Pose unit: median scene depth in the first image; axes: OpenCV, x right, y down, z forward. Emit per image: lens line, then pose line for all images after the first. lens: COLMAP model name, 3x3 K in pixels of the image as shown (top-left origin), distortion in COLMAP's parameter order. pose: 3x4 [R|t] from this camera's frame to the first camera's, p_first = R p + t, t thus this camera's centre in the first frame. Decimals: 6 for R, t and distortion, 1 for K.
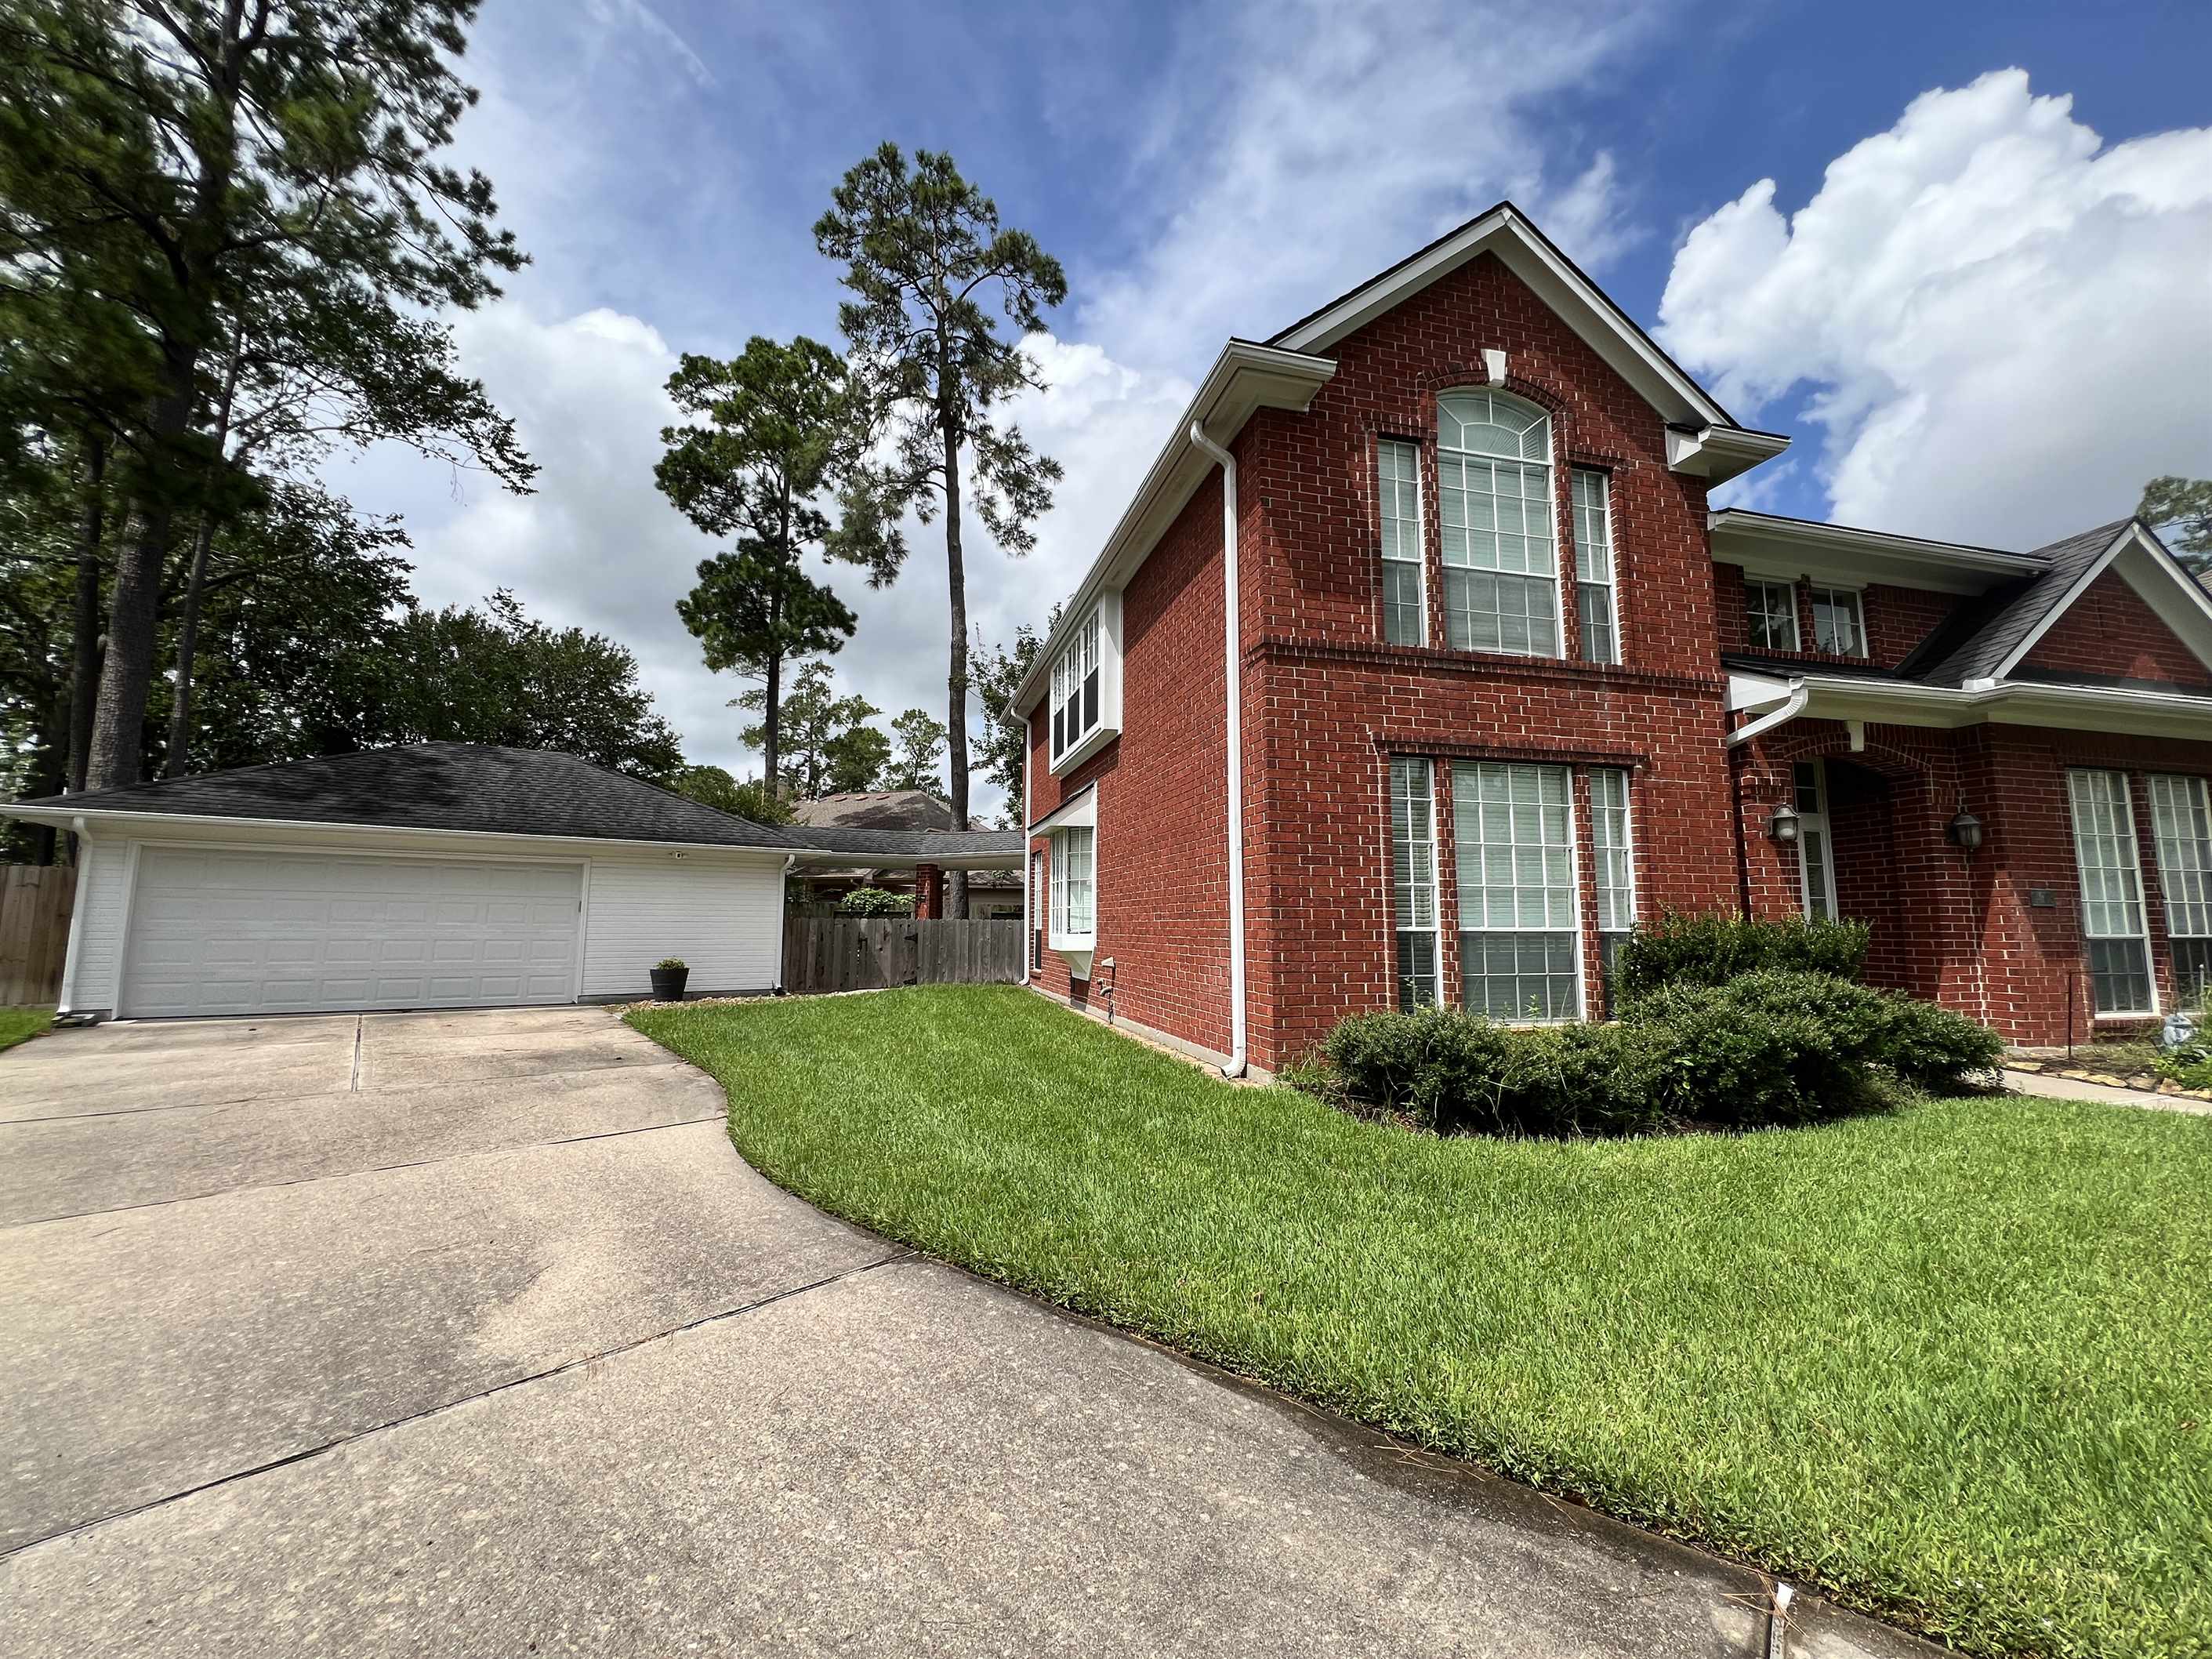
lens RADIAL K [[888.8, 0, 1110.3], [0, 888.8, 822.9], [0, 0, 1]] dist [-0.001349, 0.000812]
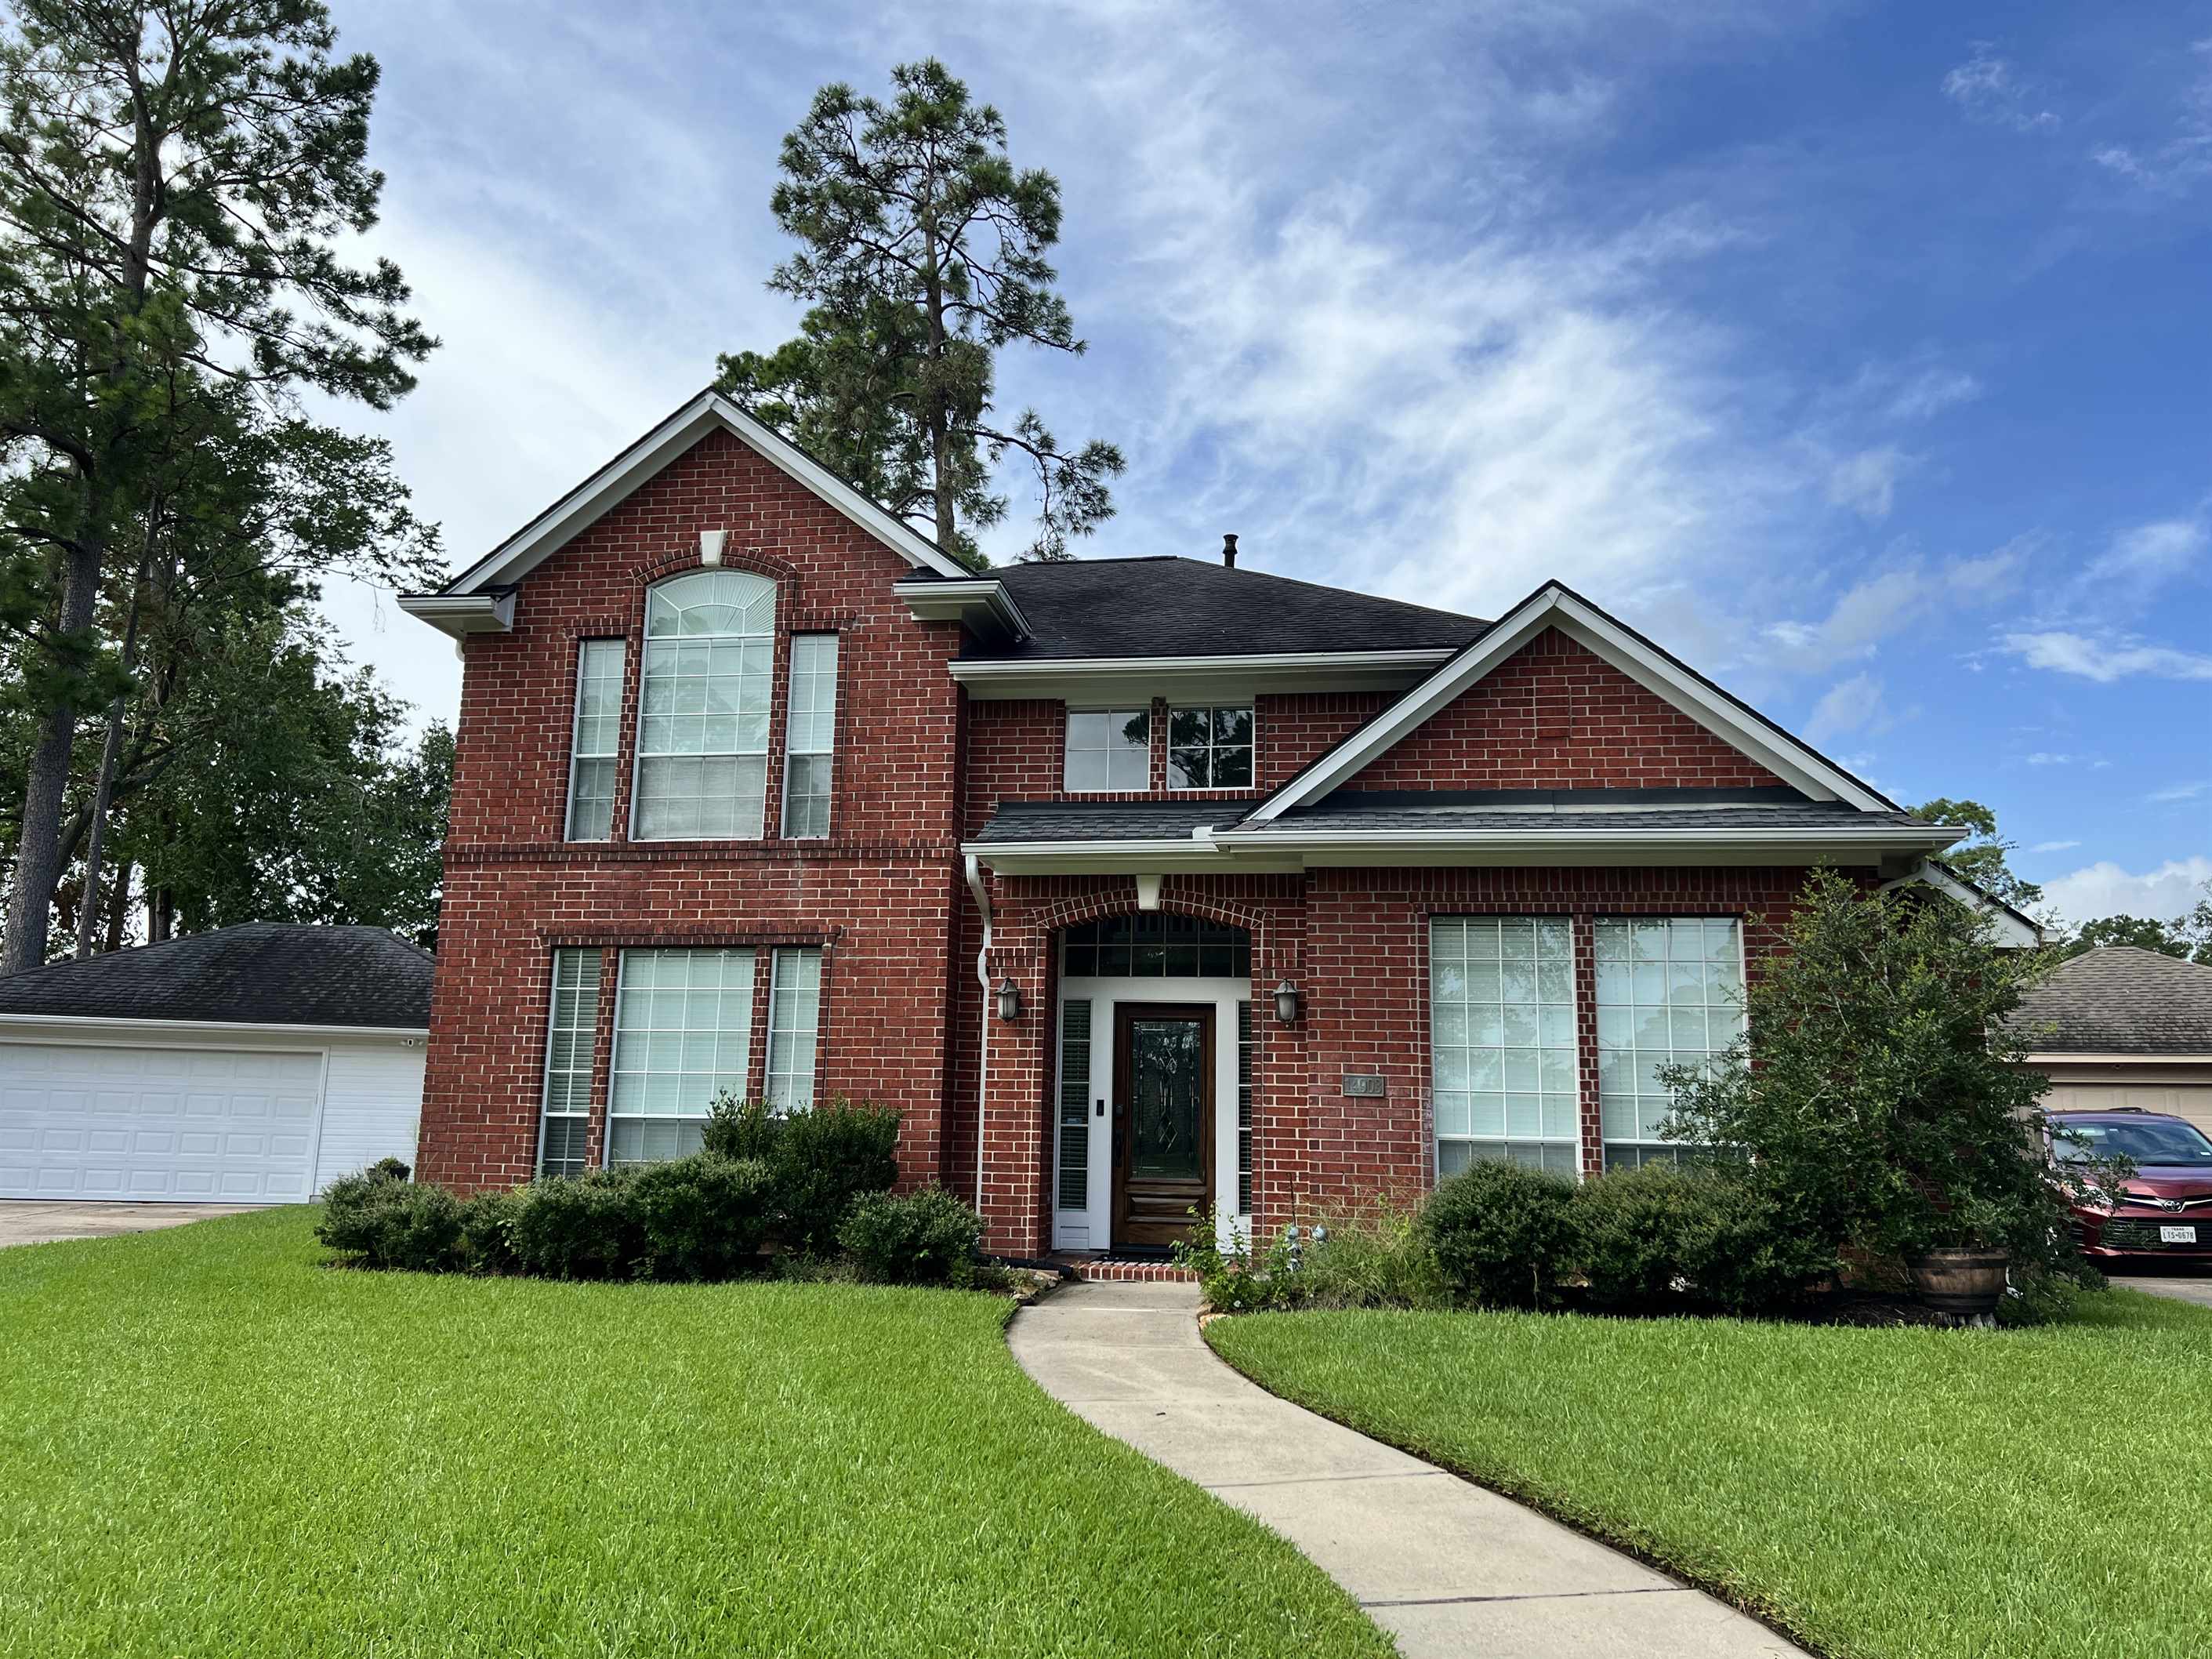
lens RADIAL K [[1673.6, 0, 1107.2], [0, 1673.6, 831.4], [0, 0, 1]] dist [0.051343, -0.009244]
pose [[0.909795, -0.061332, -0.410501, 1.614974], [0.028718, 0.995954, -0.085156, -0.022545], [0.414063, 0.065686, 0.907875, -0.514479]]
